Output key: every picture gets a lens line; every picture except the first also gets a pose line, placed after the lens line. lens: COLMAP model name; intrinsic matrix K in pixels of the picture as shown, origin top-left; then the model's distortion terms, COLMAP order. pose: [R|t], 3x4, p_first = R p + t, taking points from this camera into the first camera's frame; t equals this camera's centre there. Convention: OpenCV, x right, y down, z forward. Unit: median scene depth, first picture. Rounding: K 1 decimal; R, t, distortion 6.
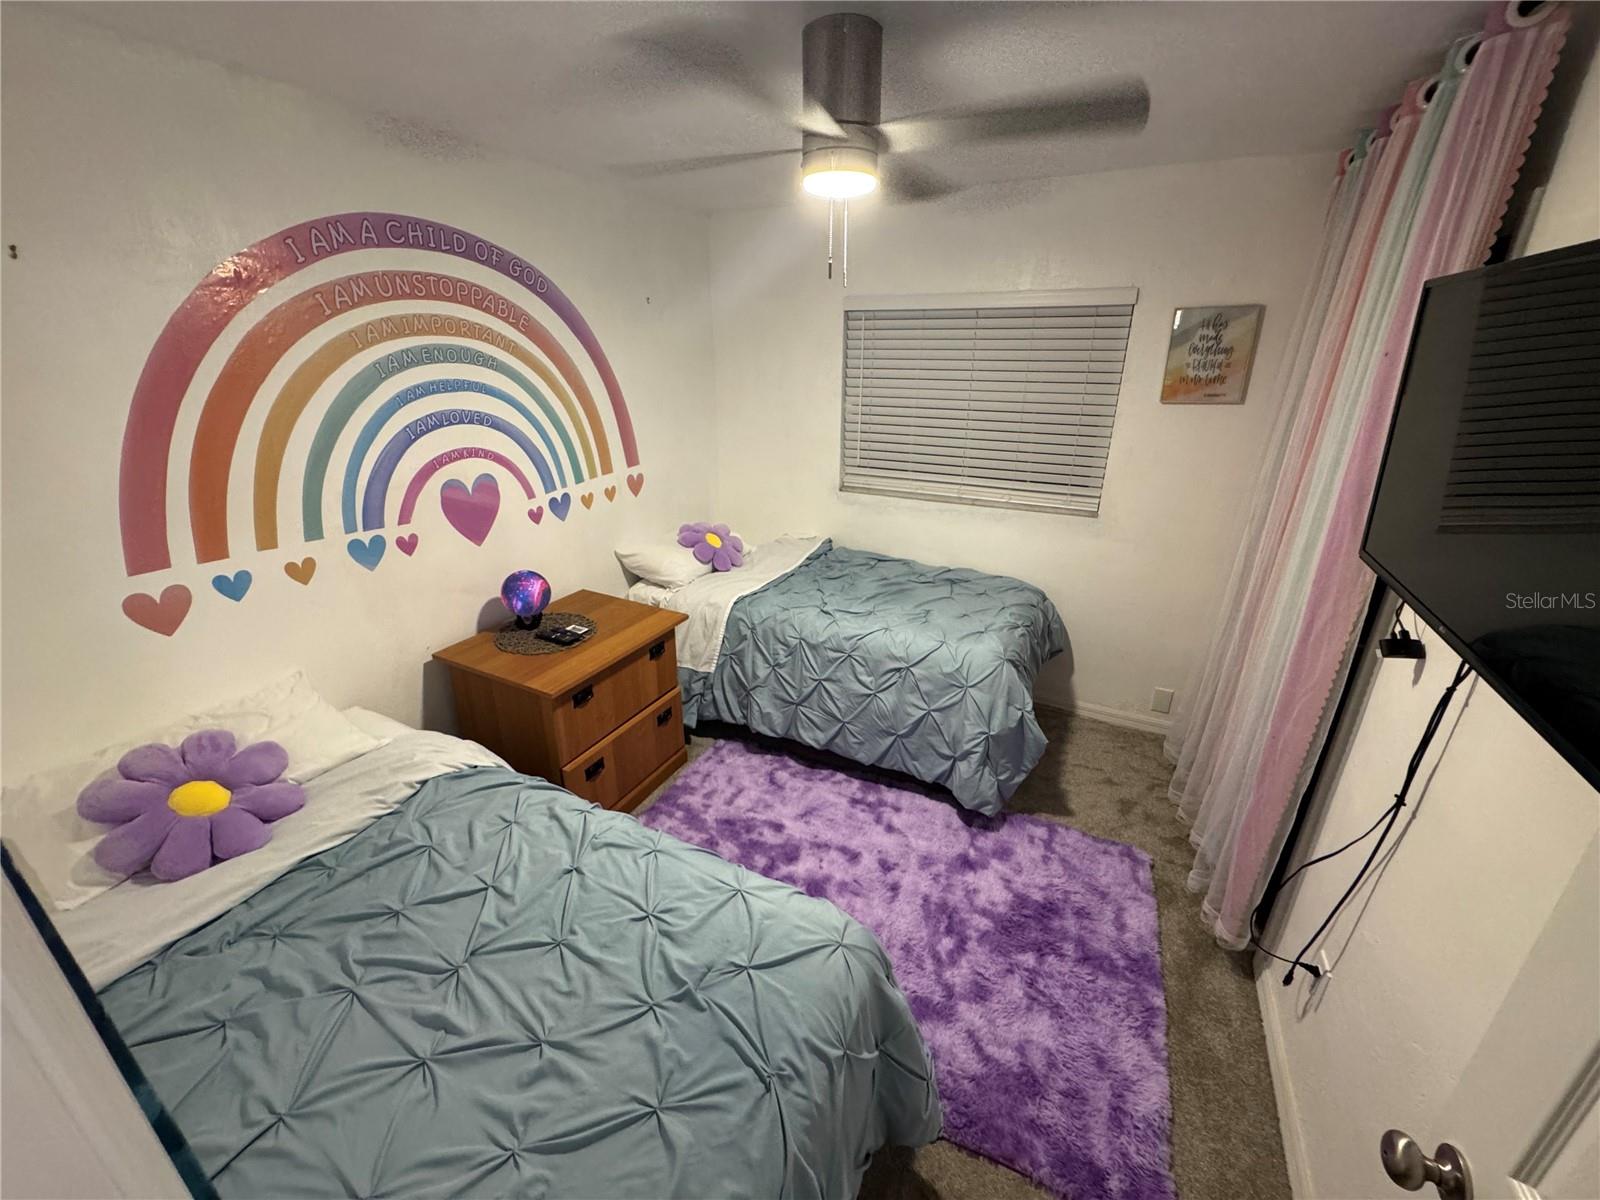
lens RADIAL K [[640.8, 0, 800.9], [0, 640.8, 596.8], [0, 0, 1]] dist [-0.002789, 0.000167]
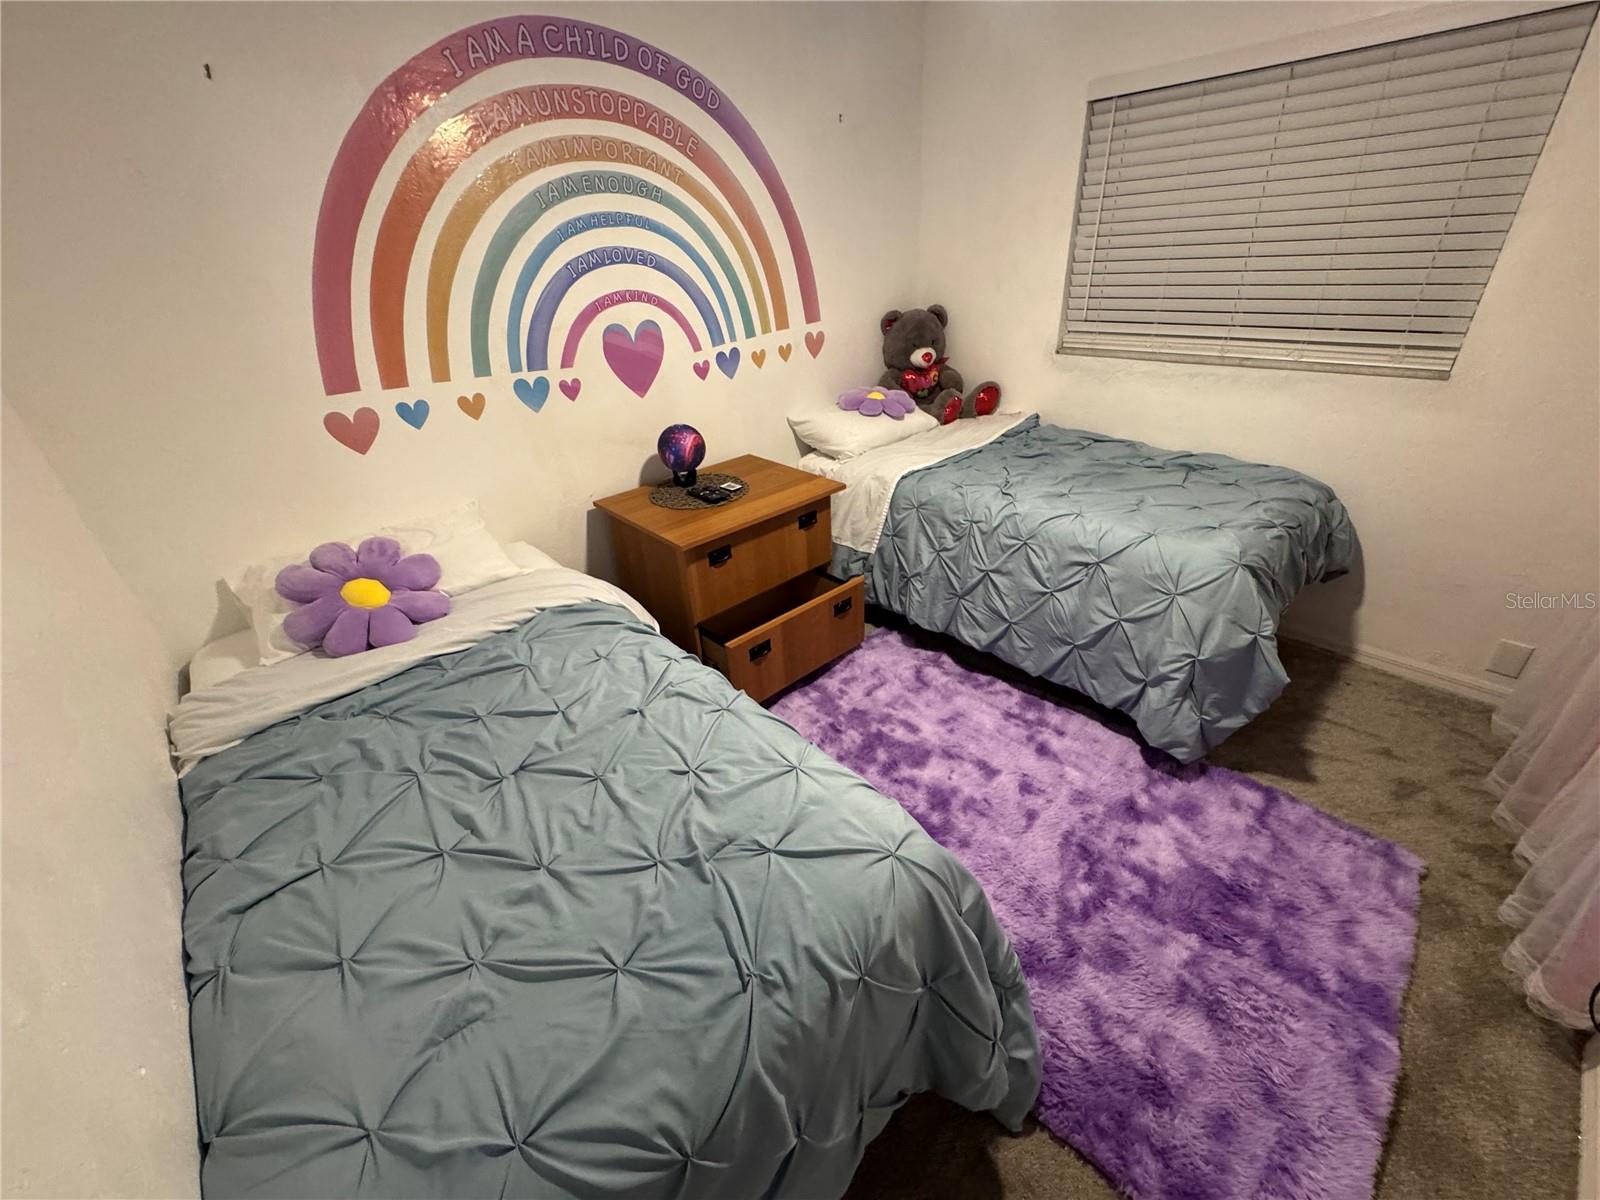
lens RADIAL K [[640.8, 0, 800.9], [0, 640.8, 596.8], [0, 0, 1]] dist [-0.002789, 0.000167]
pose [[0.934018, 0.117691, -0.337281, 0.113776], [-0.069958, 0.986151, 0.150376, 0.068283], [0.350308, -0.116859, 0.929316, 0.153119]]
